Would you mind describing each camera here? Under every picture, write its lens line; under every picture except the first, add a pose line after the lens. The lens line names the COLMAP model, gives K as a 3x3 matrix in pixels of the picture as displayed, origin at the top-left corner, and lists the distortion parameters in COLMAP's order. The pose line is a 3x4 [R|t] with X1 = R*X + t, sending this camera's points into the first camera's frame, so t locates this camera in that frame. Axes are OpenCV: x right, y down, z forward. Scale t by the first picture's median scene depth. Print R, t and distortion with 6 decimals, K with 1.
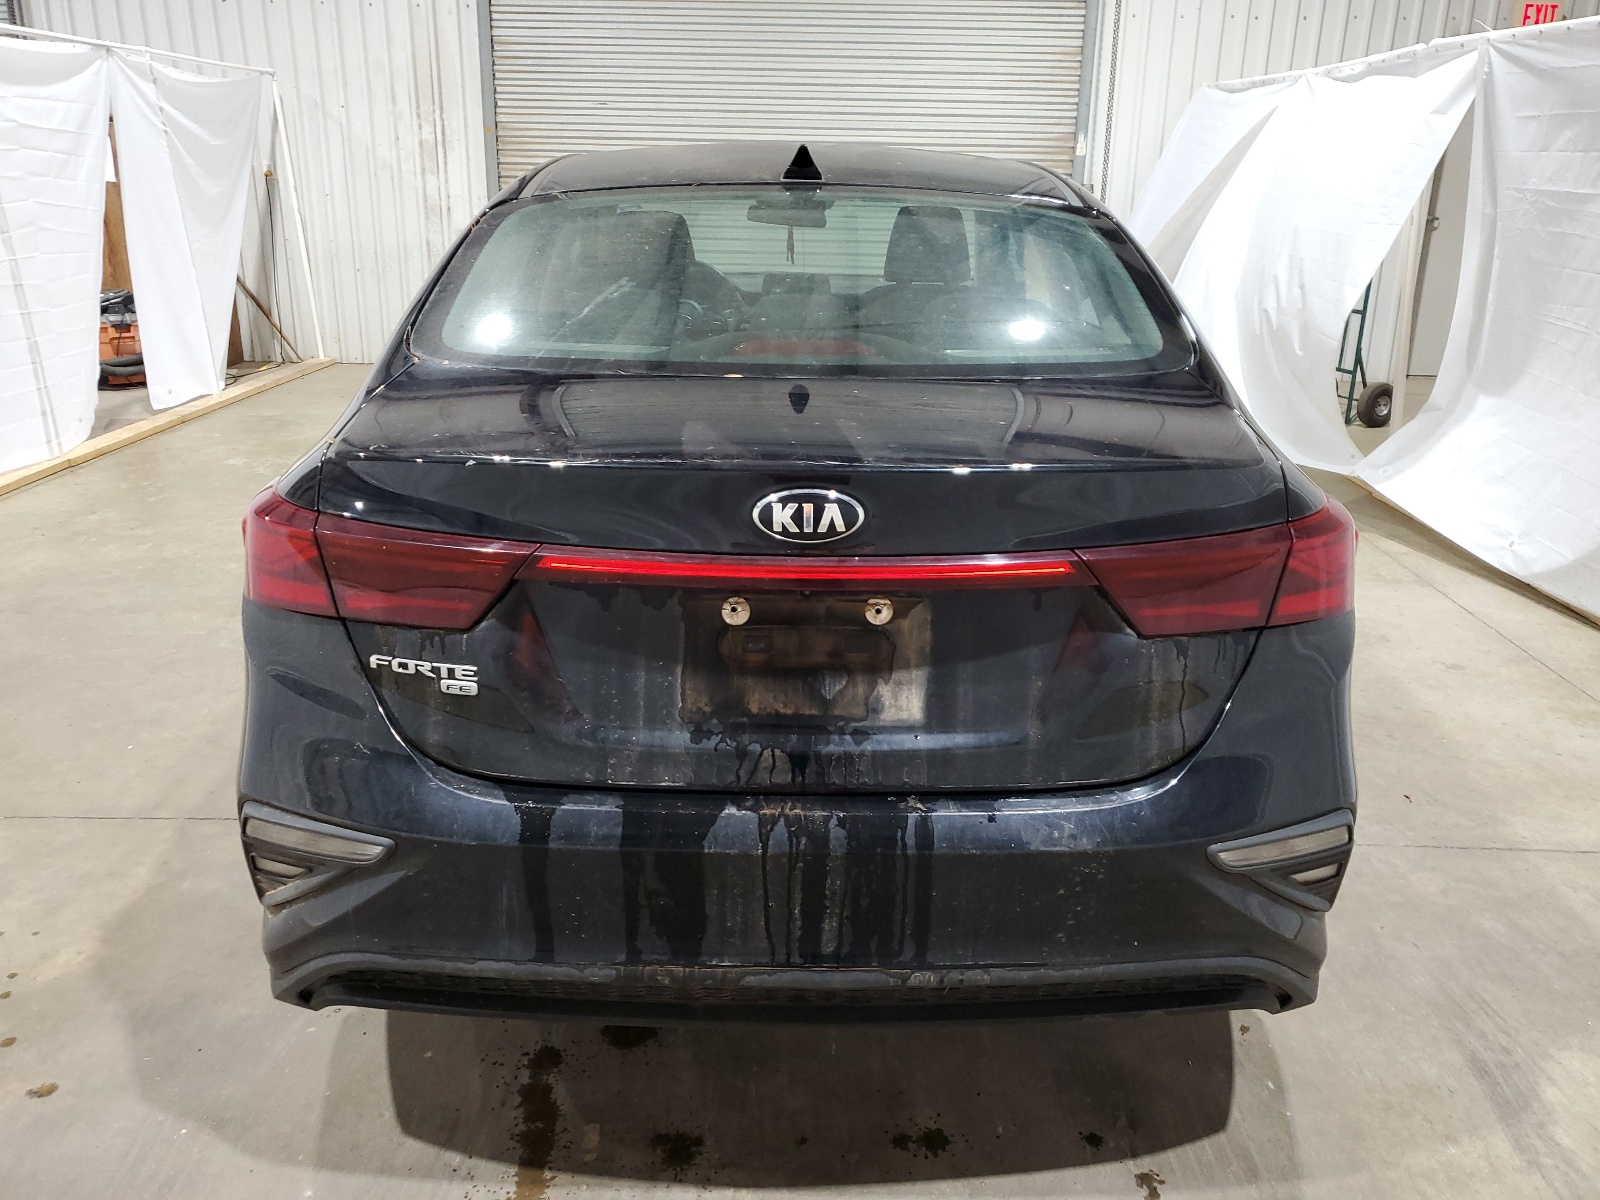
lens RADIAL K [[1198.2, 0, 777.5], [0, 1198.2, 599.4], [0, 0, 1]] dist [-0.001116, 0.014848]
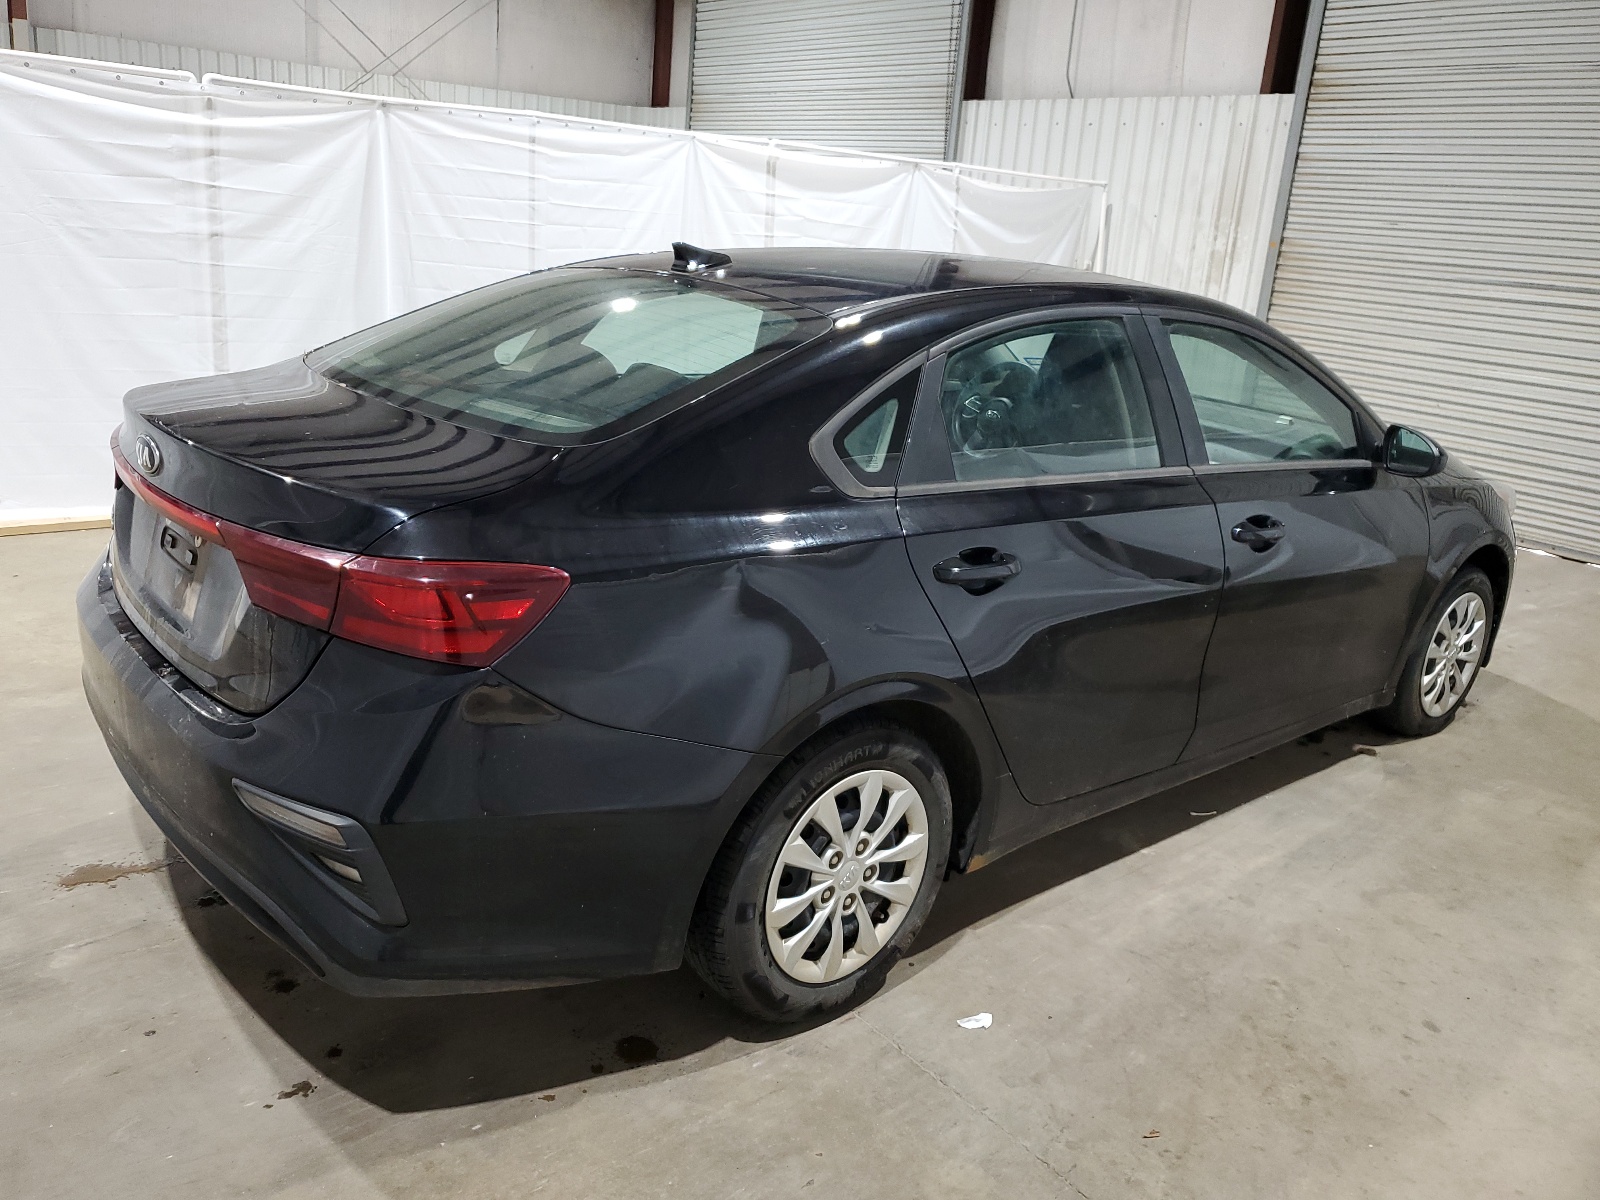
lens RADIAL K [[1198.2, 0, 777.5], [0, 1198.2, 599.4], [0, 0, 1]] dist [-0.001116, 0.014848]
pose [[0.648460, 0.266489, -0.713080, 0.284960], [-0.322772, 0.944605, 0.059491, -0.042551], [0.689433, 0.191585, 0.698554, 0.084382]]
